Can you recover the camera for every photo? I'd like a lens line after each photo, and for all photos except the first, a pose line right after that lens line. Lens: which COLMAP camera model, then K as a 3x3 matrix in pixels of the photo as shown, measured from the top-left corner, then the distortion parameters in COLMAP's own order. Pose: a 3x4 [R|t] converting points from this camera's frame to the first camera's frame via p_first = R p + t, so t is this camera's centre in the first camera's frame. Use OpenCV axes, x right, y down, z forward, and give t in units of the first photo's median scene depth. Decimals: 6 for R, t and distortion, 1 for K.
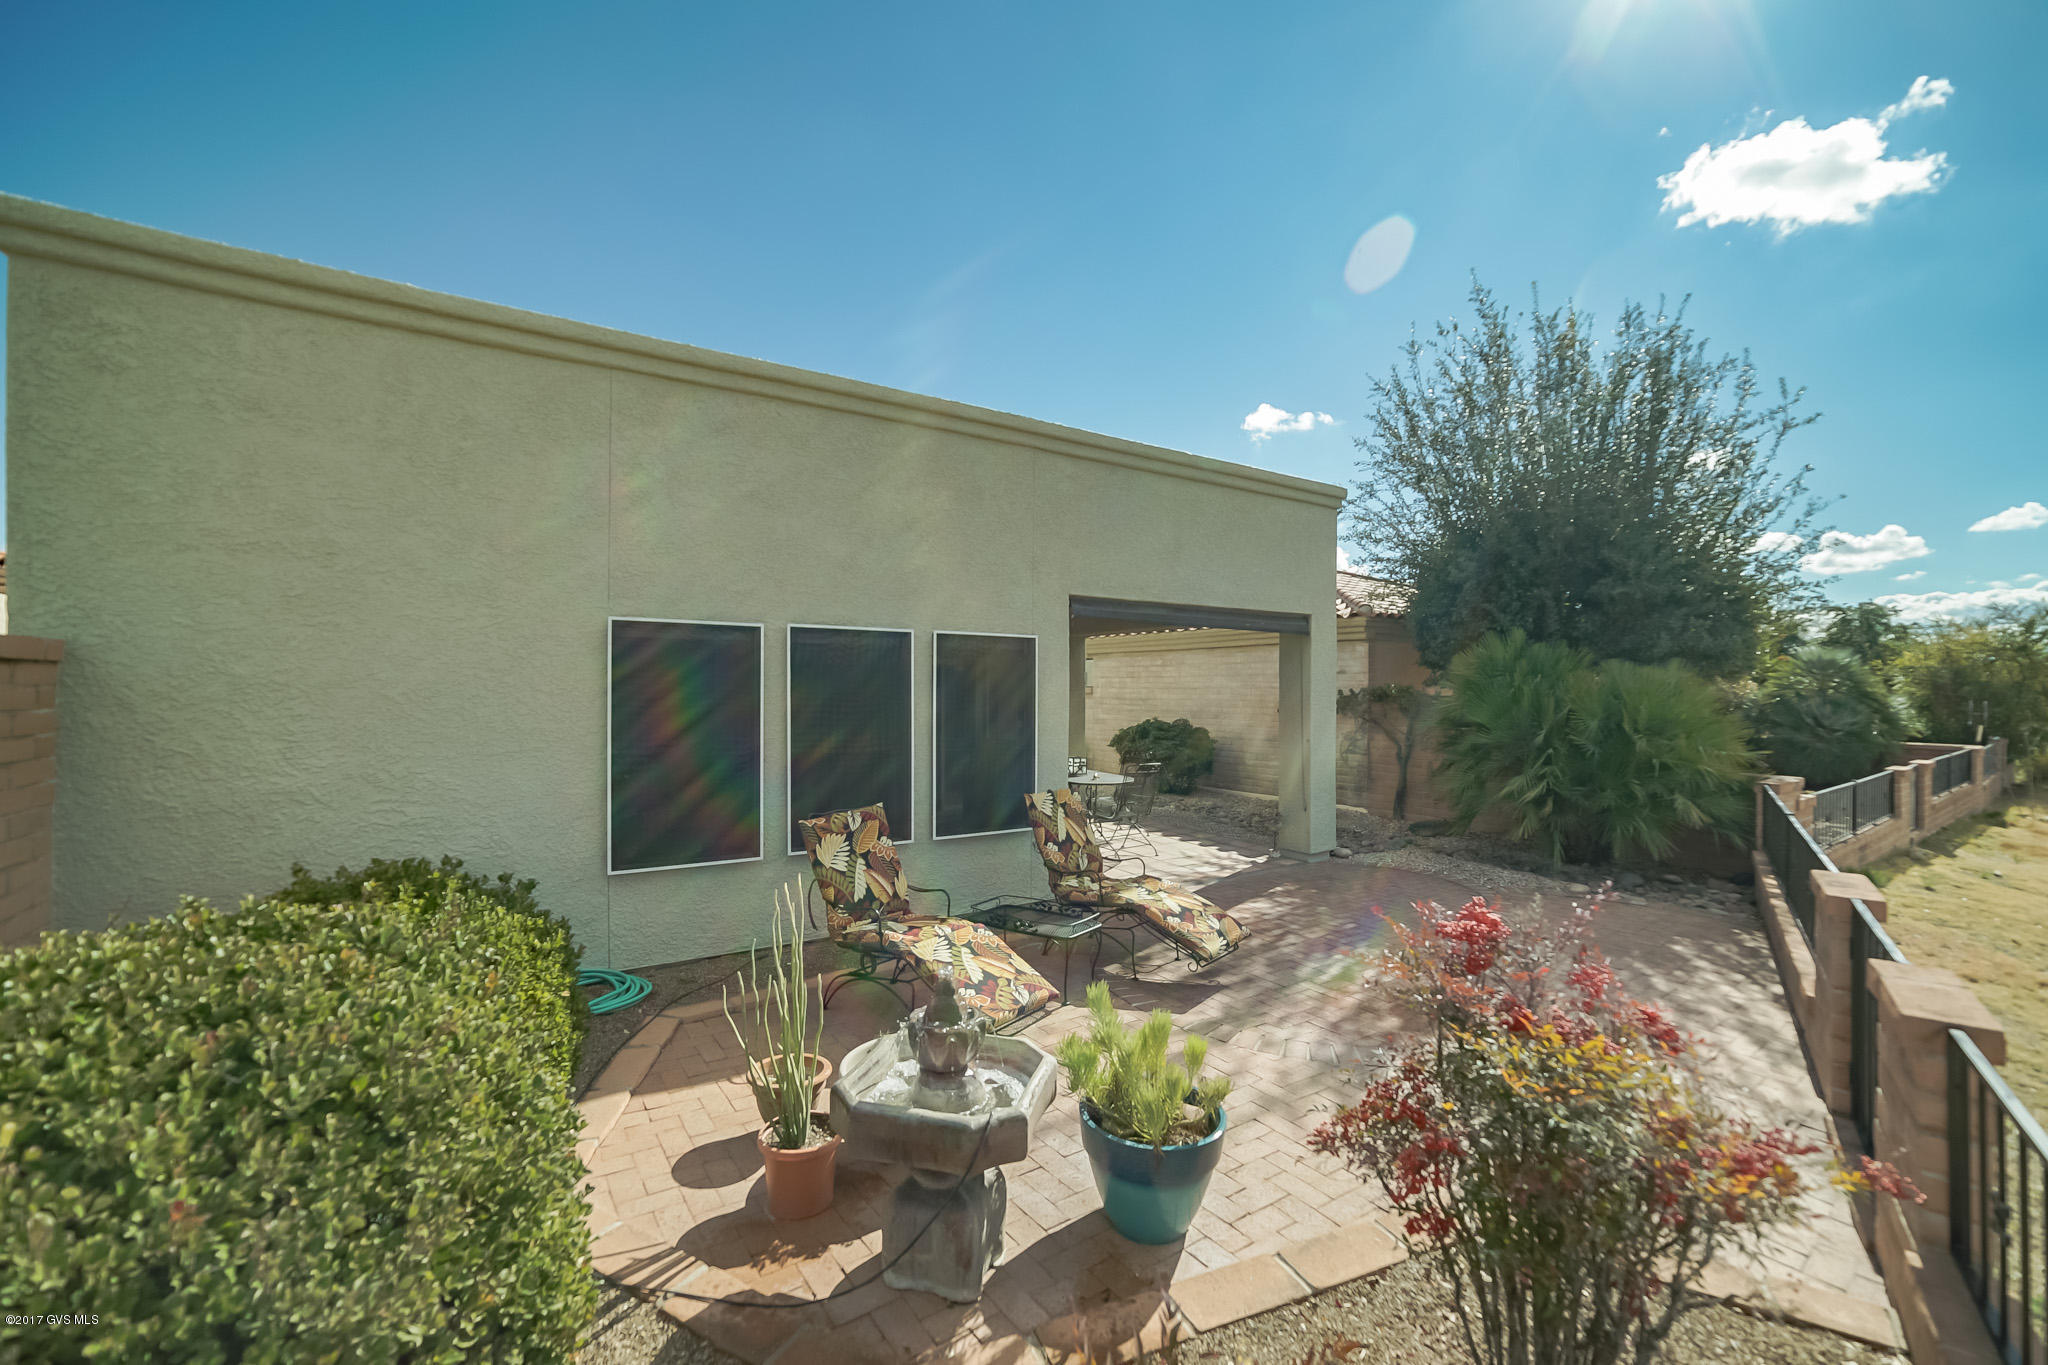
lens RADIAL K [[815.5, 0, 1037.6], [0, 815.5, 688.0], [0, 0, 1]] dist [0.001961, 0.000377]
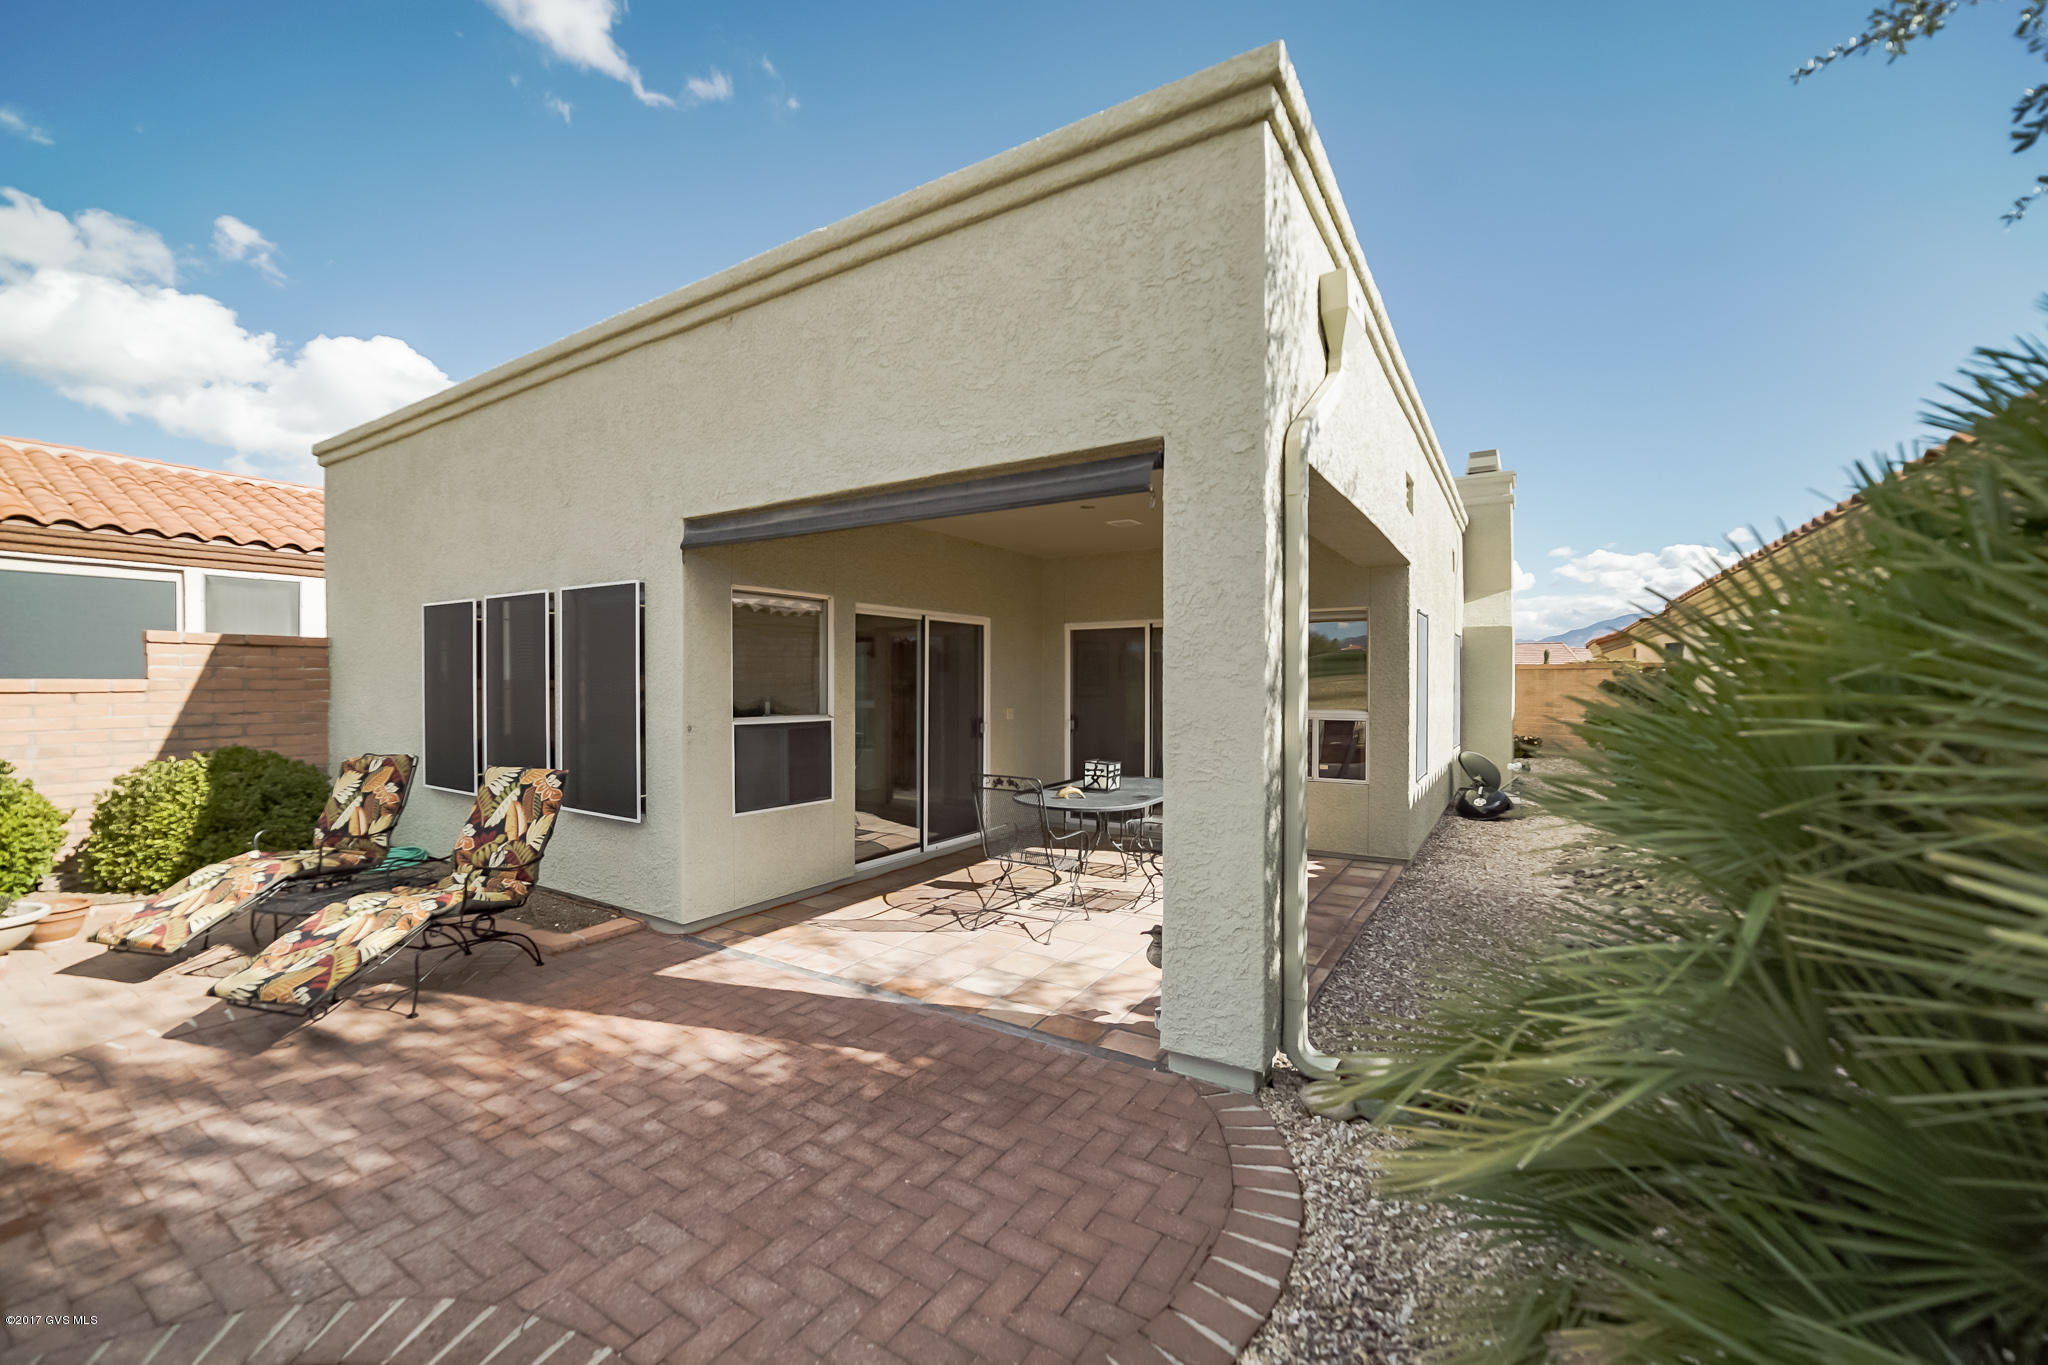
lens RADIAL K [[815.5, 0, 1028.7], [0, 815.5, 674.7], [0, 0, 1]] dist [0.001961, 0.000377]
pose [[0.390832, -0.000905, -0.920462, 1.052085], [0.000541, 1.000000, -0.000754, 0.035940], [0.920462, -0.000203, 0.390832, 1.237845]]
